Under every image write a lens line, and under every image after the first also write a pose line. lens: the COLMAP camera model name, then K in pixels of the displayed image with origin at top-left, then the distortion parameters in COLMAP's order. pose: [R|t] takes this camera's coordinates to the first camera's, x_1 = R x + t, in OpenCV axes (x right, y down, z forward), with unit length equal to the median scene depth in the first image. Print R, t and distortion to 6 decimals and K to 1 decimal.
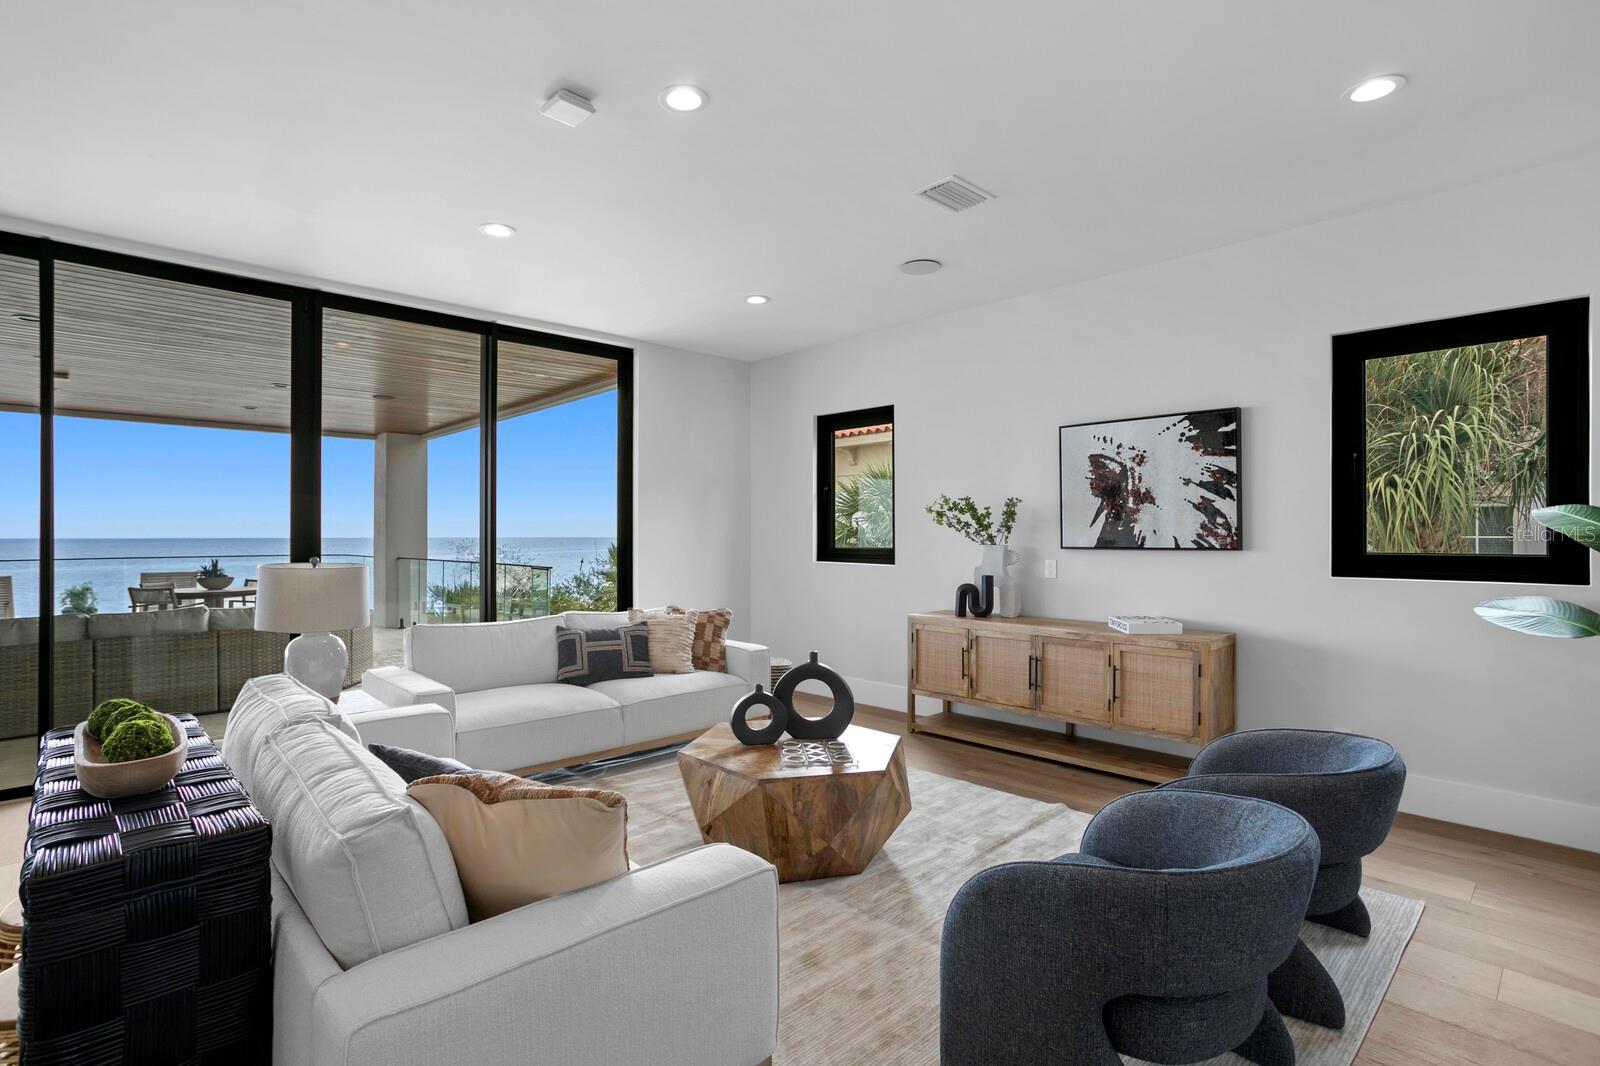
lens RADIAL K [[766.9, 0, 794.6], [0, 766.9, 528.4], [0, 0, 1]] dist [-0.005753, -0.000624]
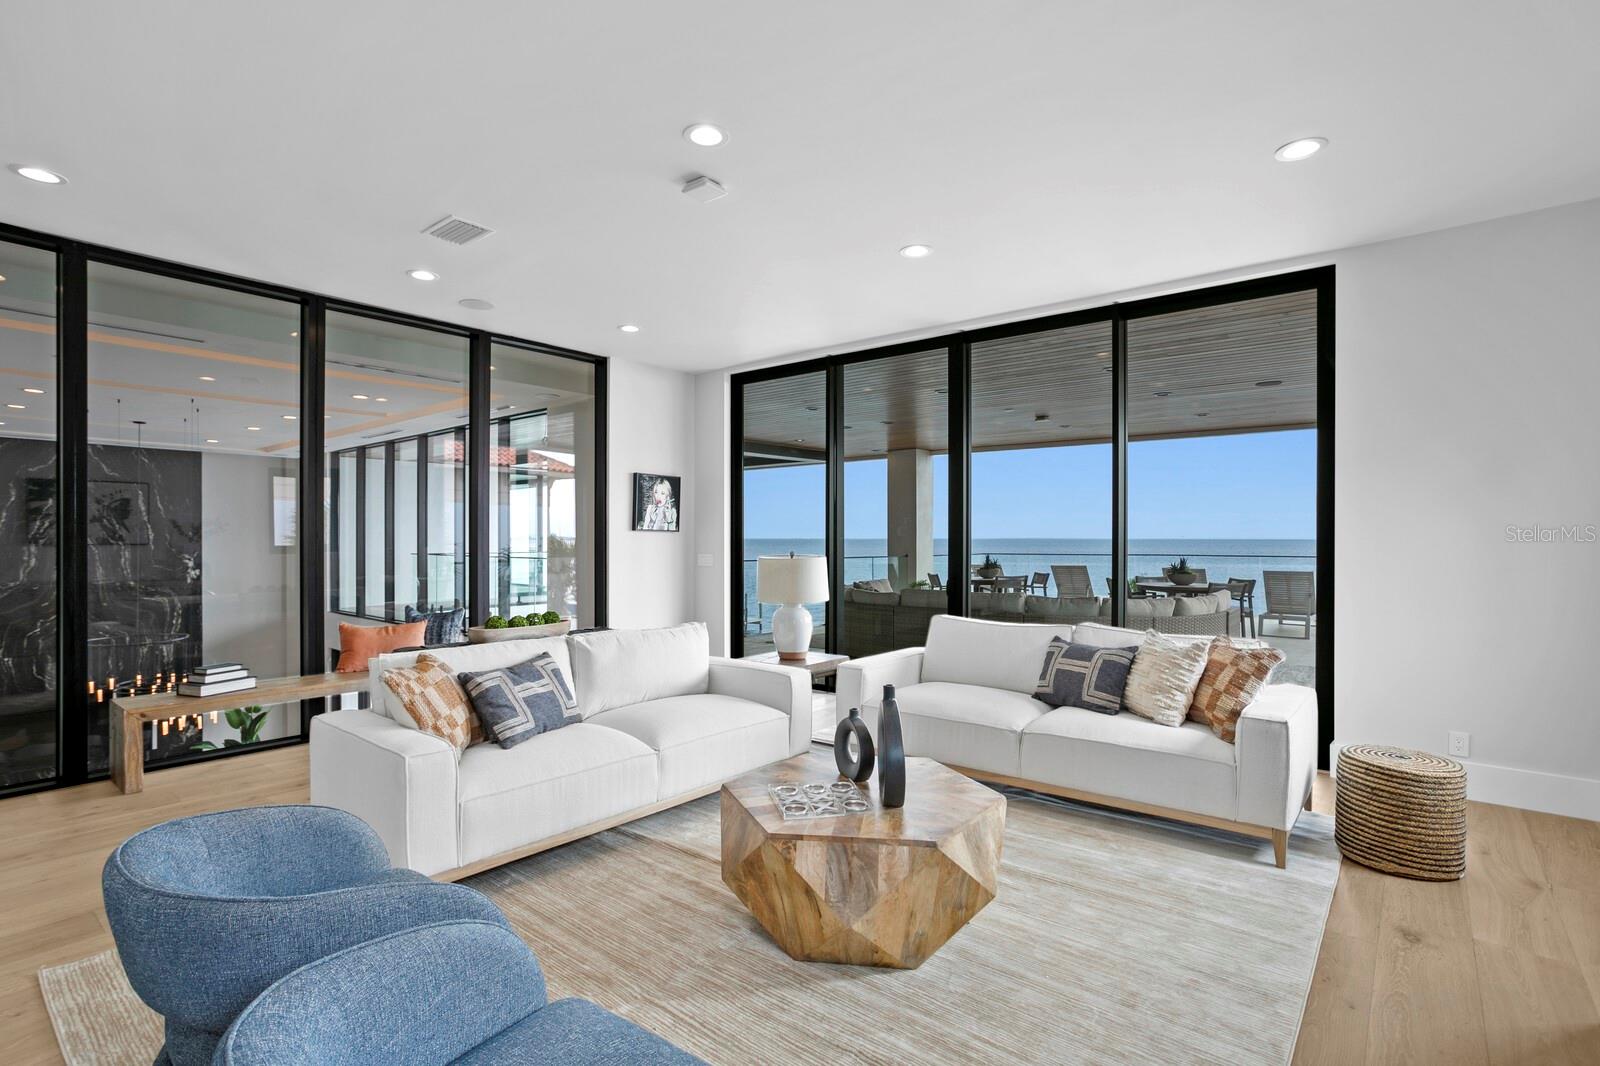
lens RADIAL K [[766.9, 0, 761.8], [0, 766.9, 537.9], [0, 0, 1]] dist [-0.005753, -0.000624]
pose [[0.123491, 0.000816, -0.992345, 0.534204], [0.010498, 0.999943, 0.002129, 0.005549], [0.992290, -0.010681, 0.123475, 0.533929]]
